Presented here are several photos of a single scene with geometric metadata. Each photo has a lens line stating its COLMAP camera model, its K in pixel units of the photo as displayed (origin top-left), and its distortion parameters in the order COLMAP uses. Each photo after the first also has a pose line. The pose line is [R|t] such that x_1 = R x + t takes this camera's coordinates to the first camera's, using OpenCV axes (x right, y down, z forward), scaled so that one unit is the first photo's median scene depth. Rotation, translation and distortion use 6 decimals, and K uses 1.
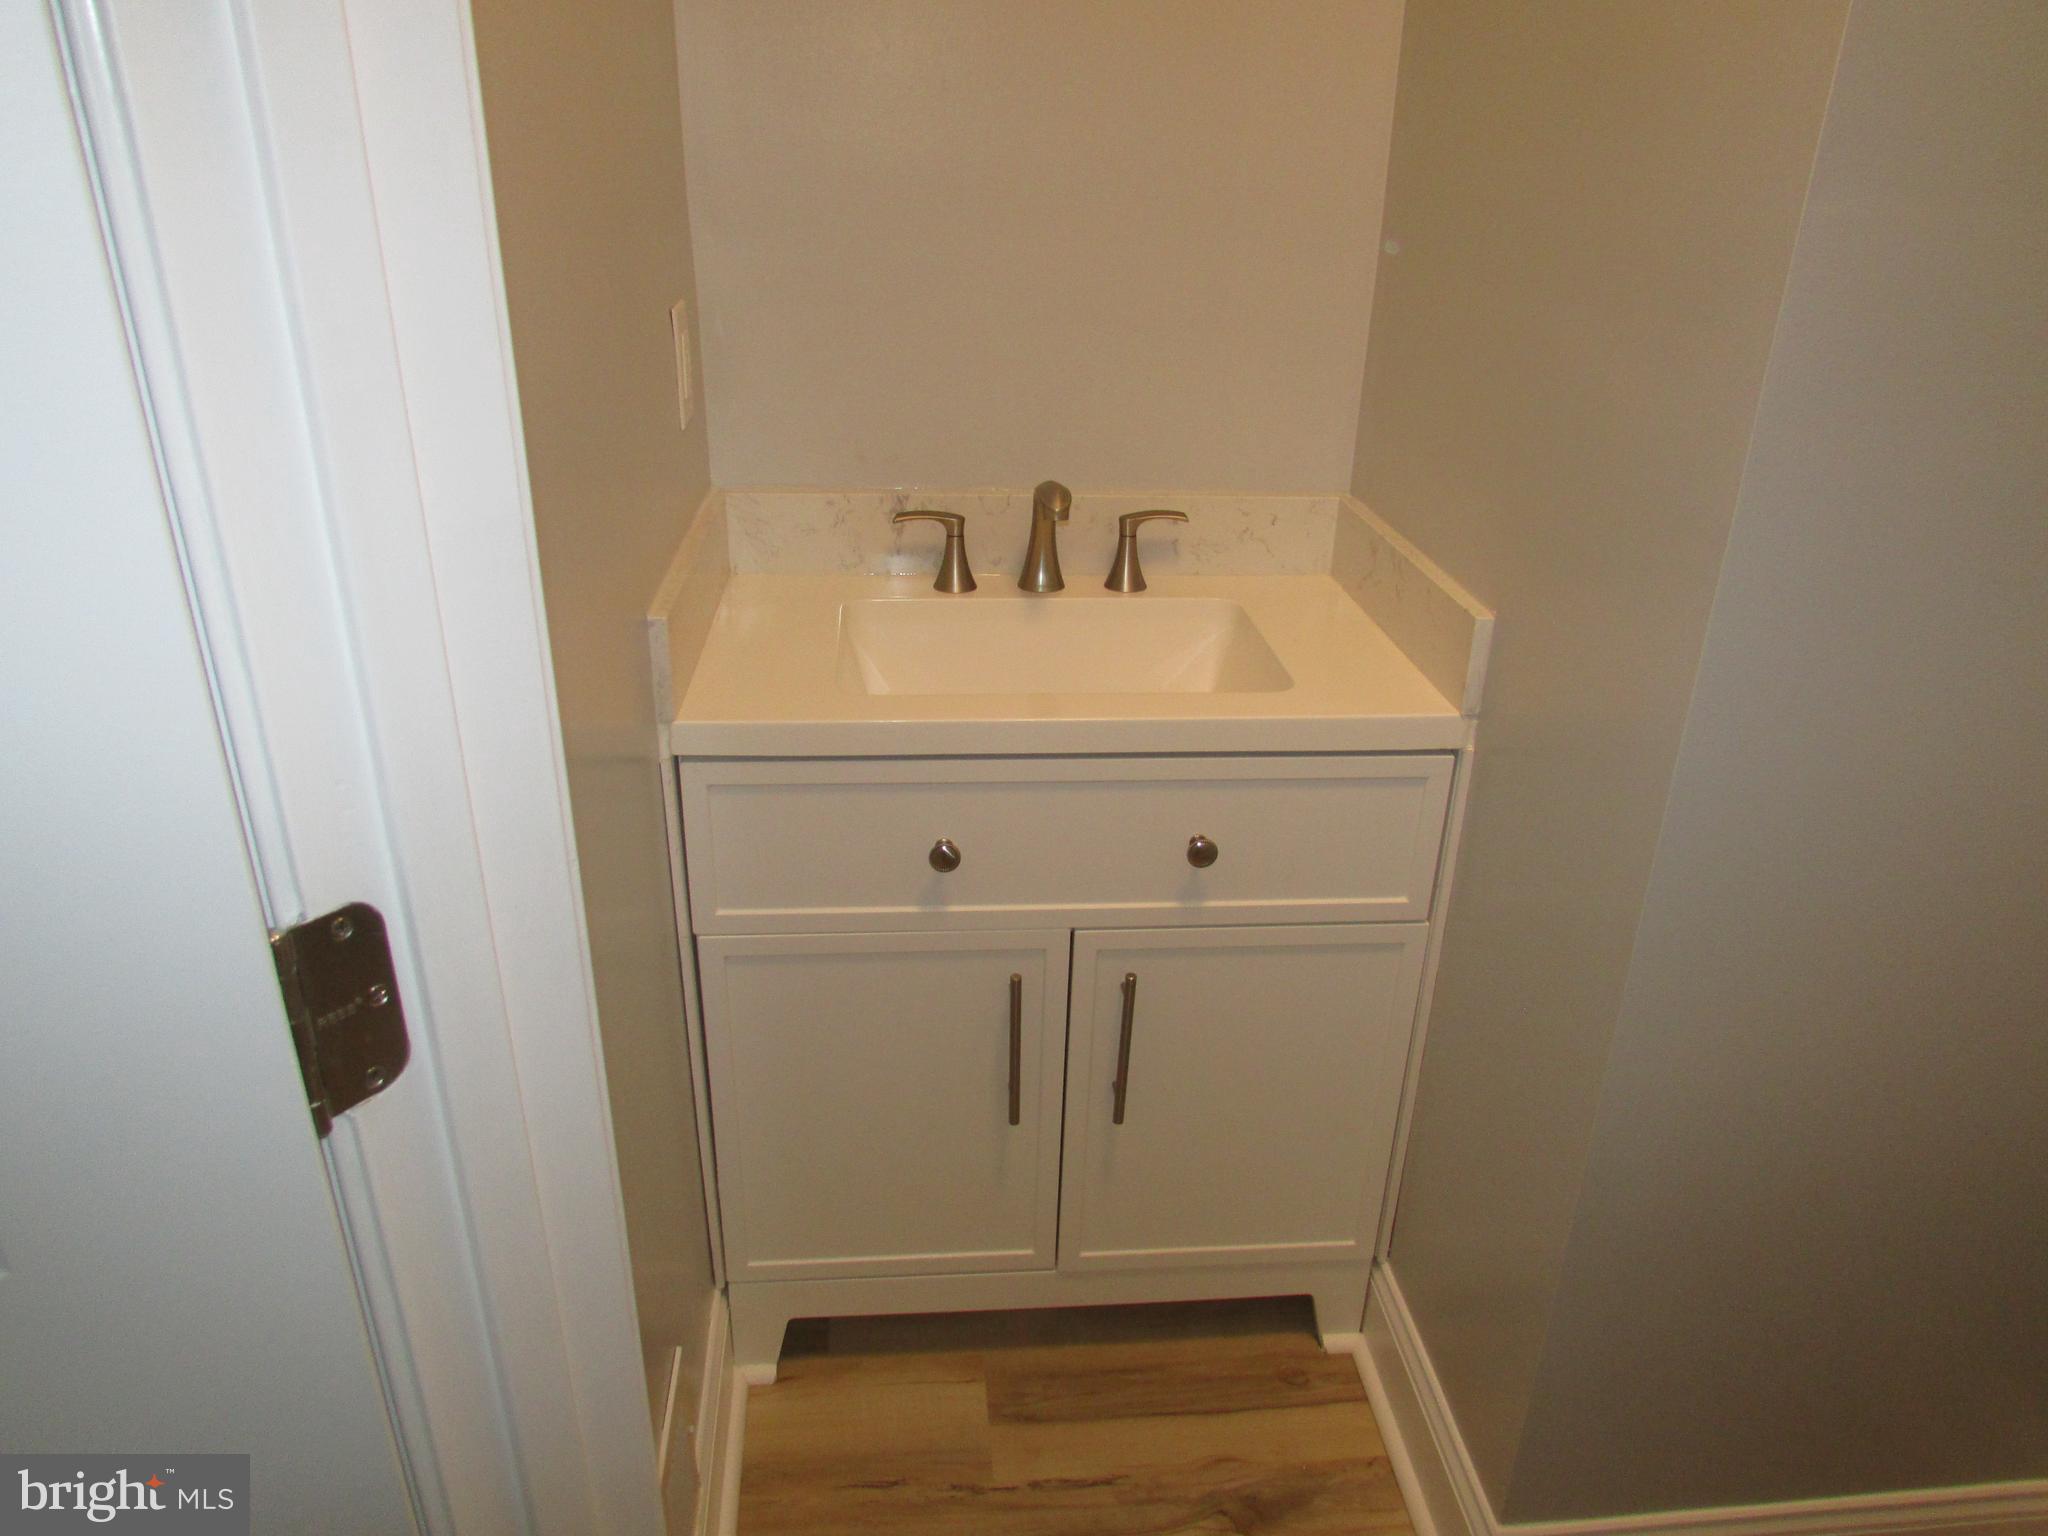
lens RADIAL K [[1448.9, 0, 1023.6], [0, 1448.9, 773.1], [0, 0, 1]] dist [-0.029884, 0.011512]
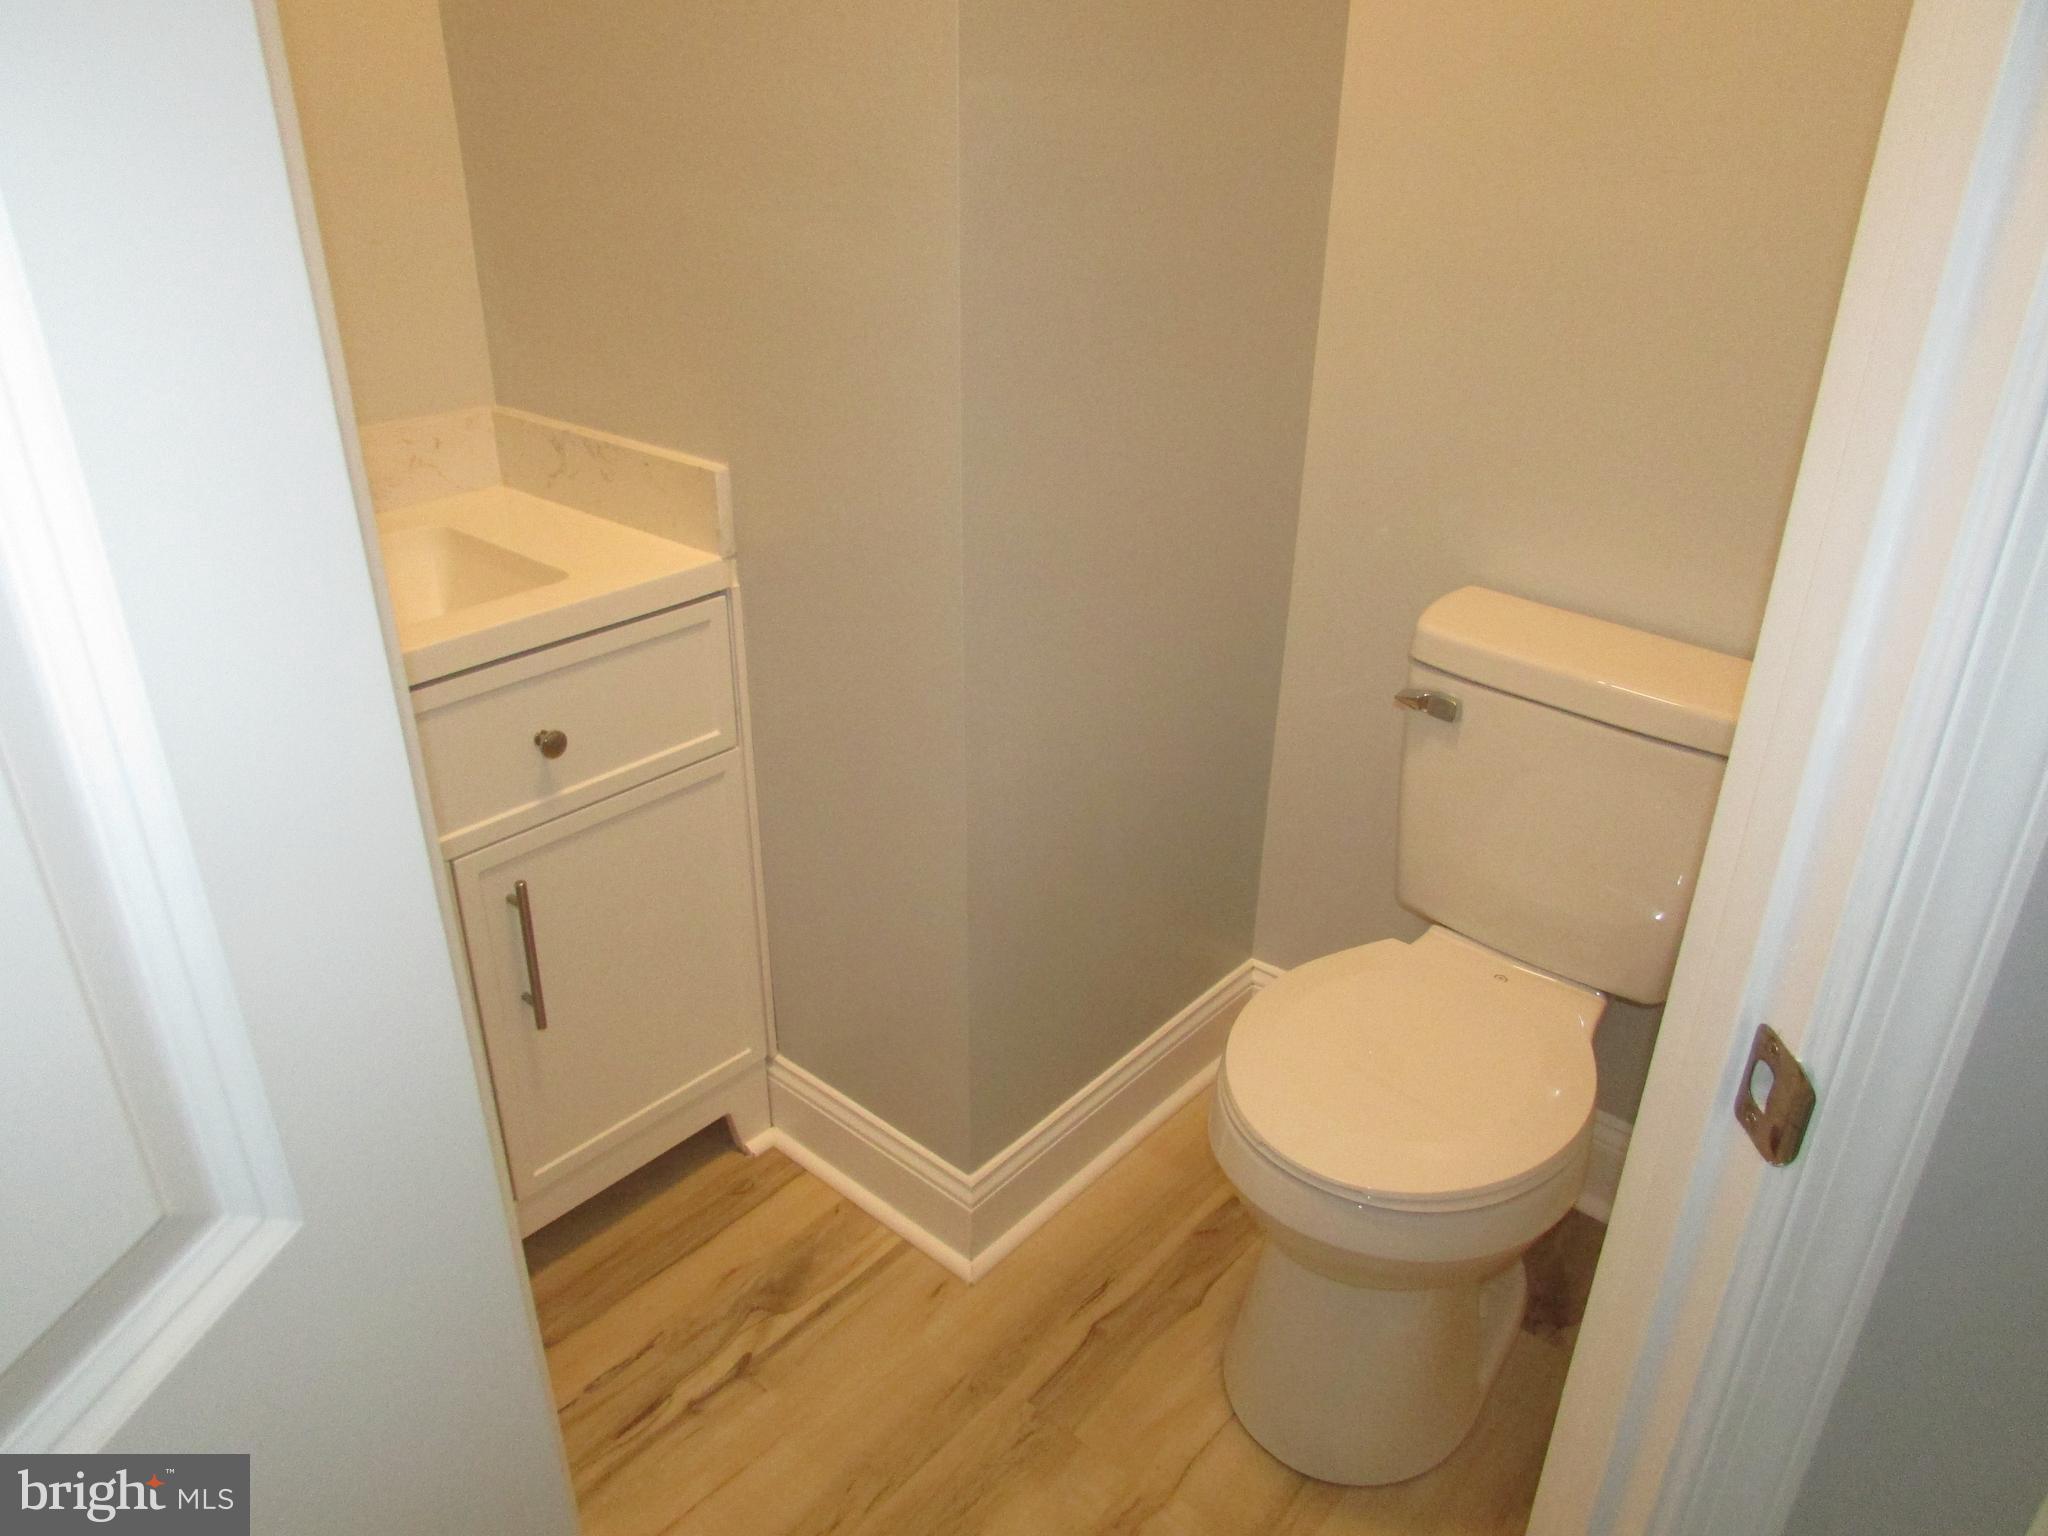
lens RADIAL K [[1448.9, 0, 1026.4], [0, 1448.9, 765.4], [0, 0, 1]] dist [-0.029884, 0.011512]
pose [[0.720849, -0.324260, 0.612562, -0.254728], [0.300233, 0.942673, 0.145696, 0.018303], [-0.624689, 0.078887, 0.776878, -0.030793]]
